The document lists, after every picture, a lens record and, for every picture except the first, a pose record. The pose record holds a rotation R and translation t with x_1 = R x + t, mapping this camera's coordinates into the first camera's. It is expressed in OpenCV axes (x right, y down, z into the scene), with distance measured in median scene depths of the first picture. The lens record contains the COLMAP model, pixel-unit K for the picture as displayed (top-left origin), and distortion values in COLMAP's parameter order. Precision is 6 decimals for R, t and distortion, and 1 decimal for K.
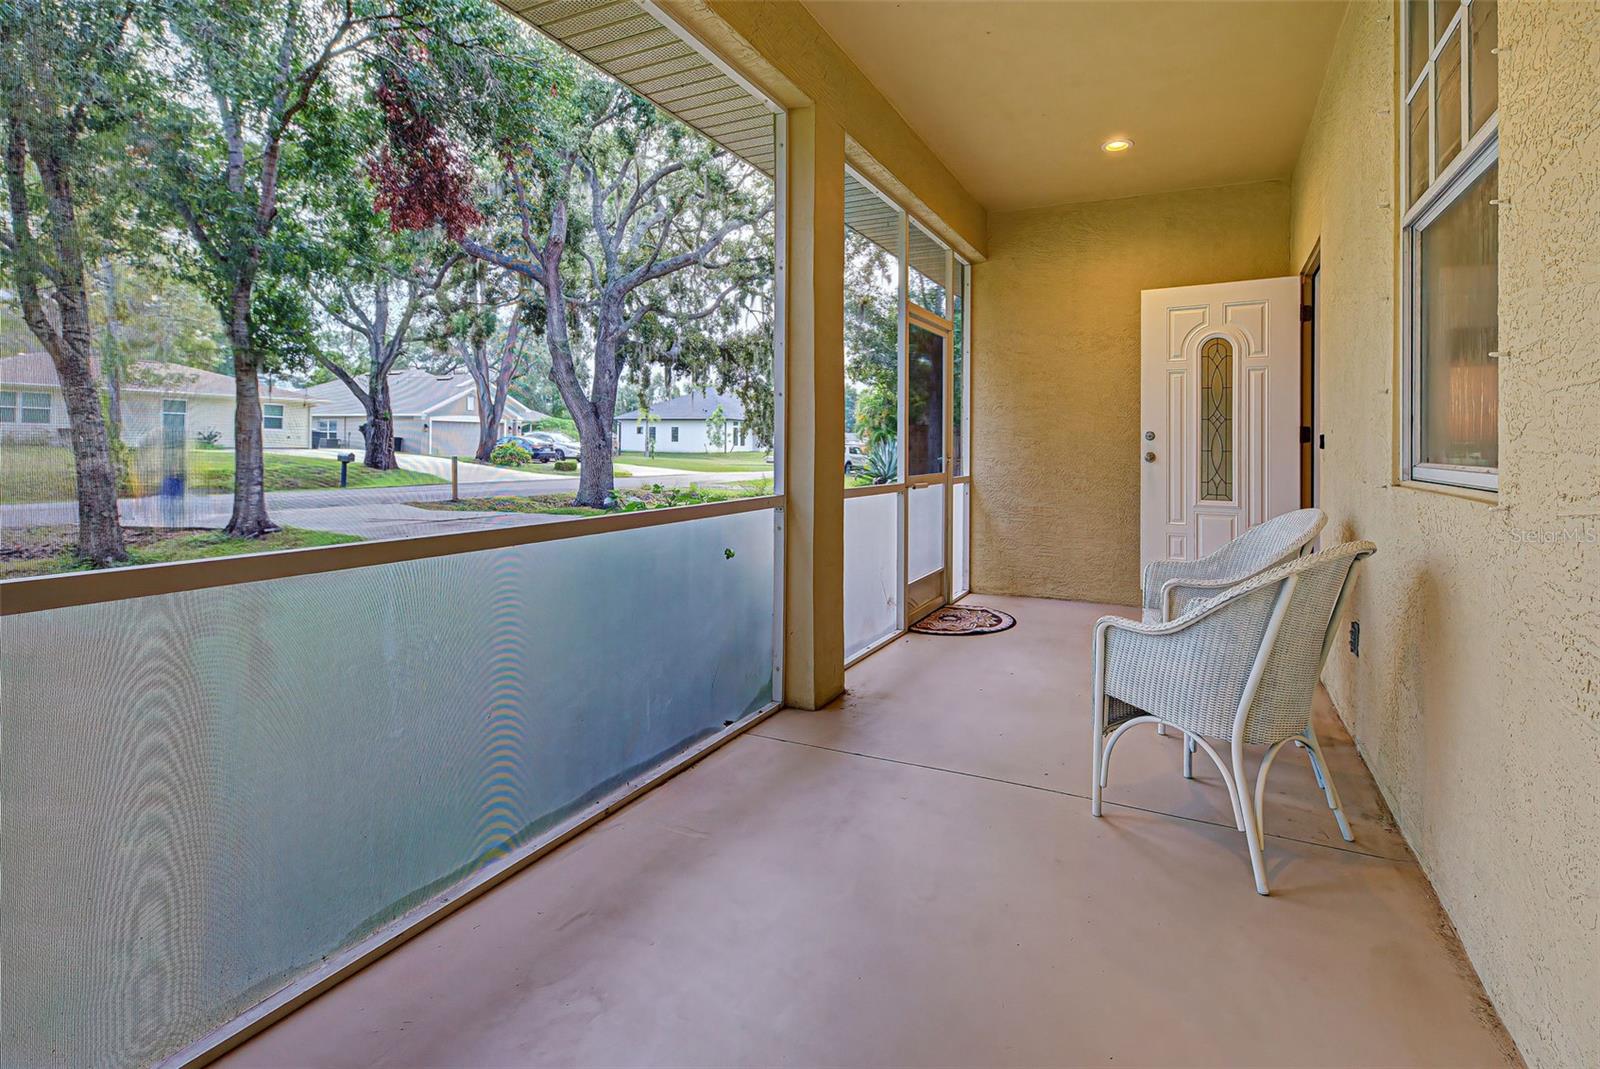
lens RADIAL K [[725.9, 0, 802.5], [0, 725.9, 451.4], [0, 0, 1]] dist [0.001614, 0.000042]
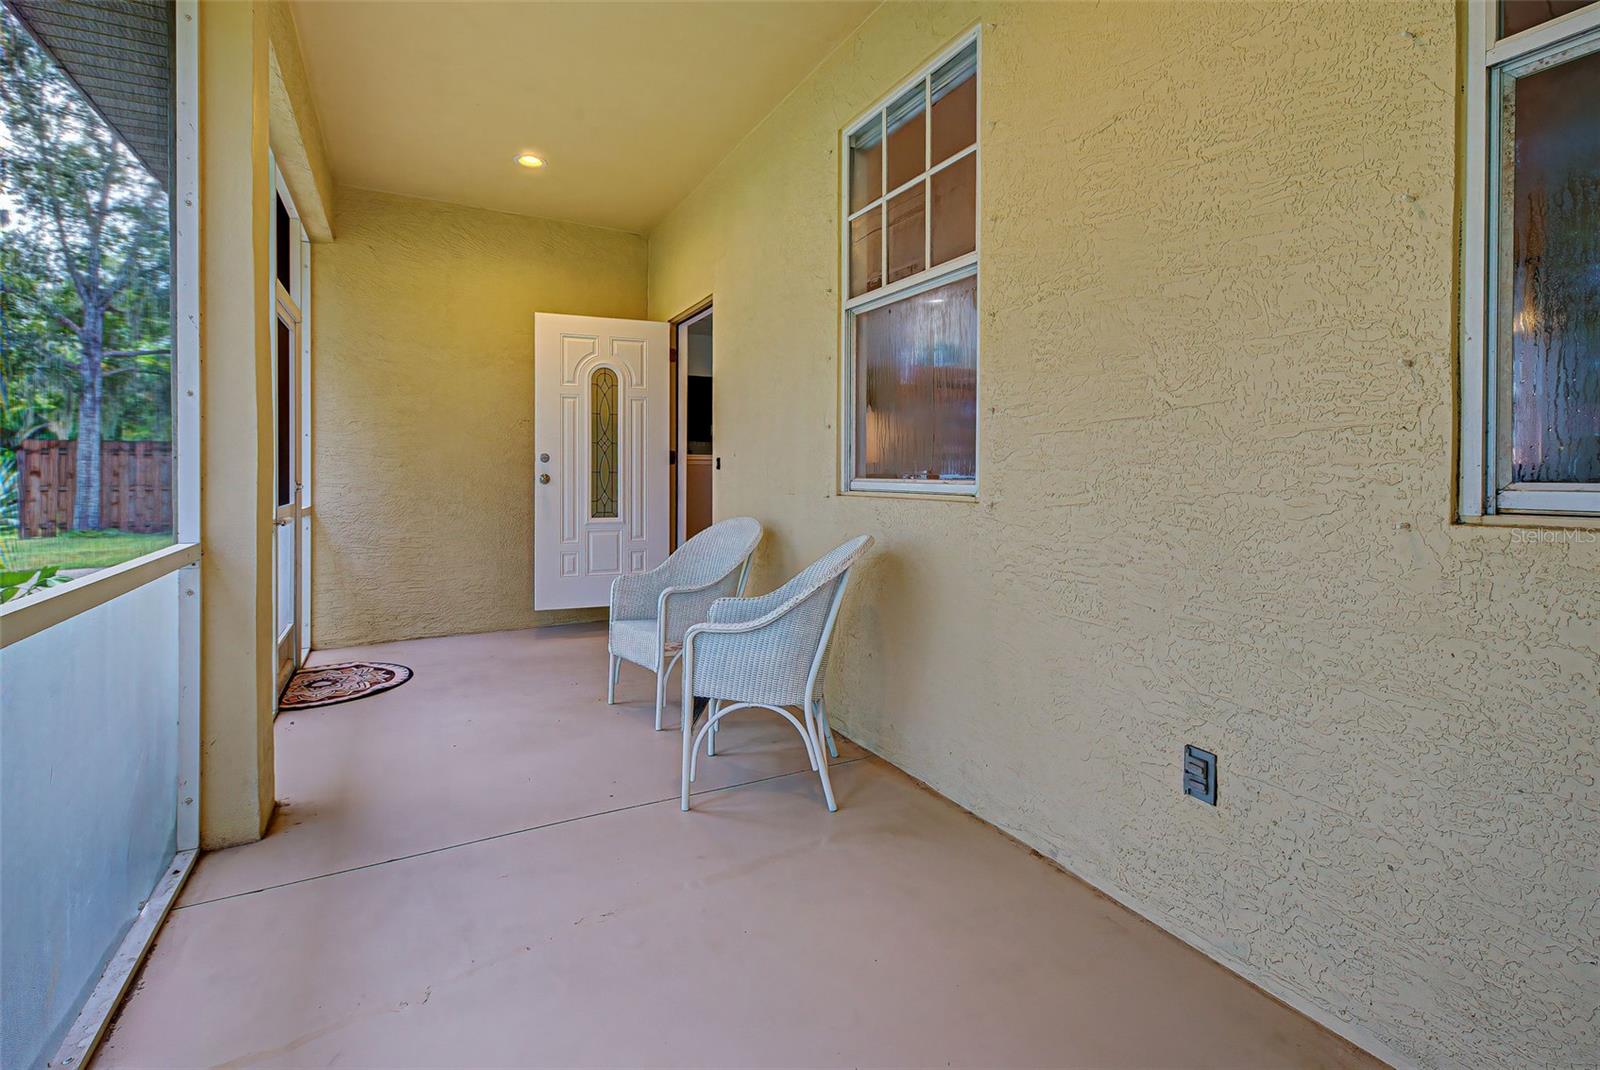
lens RADIAL K [[756.6, 0, 808.2], [0, 756.6, 489.3], [0, 0, 1]] dist [0.003115, 0.000307]
pose [[0.601381, -0.027694, 0.798482, -0.152040], [0.011357, 0.999594, 0.026116, -0.001123], [-0.798882, -0.006638, 0.601451, 0.074922]]
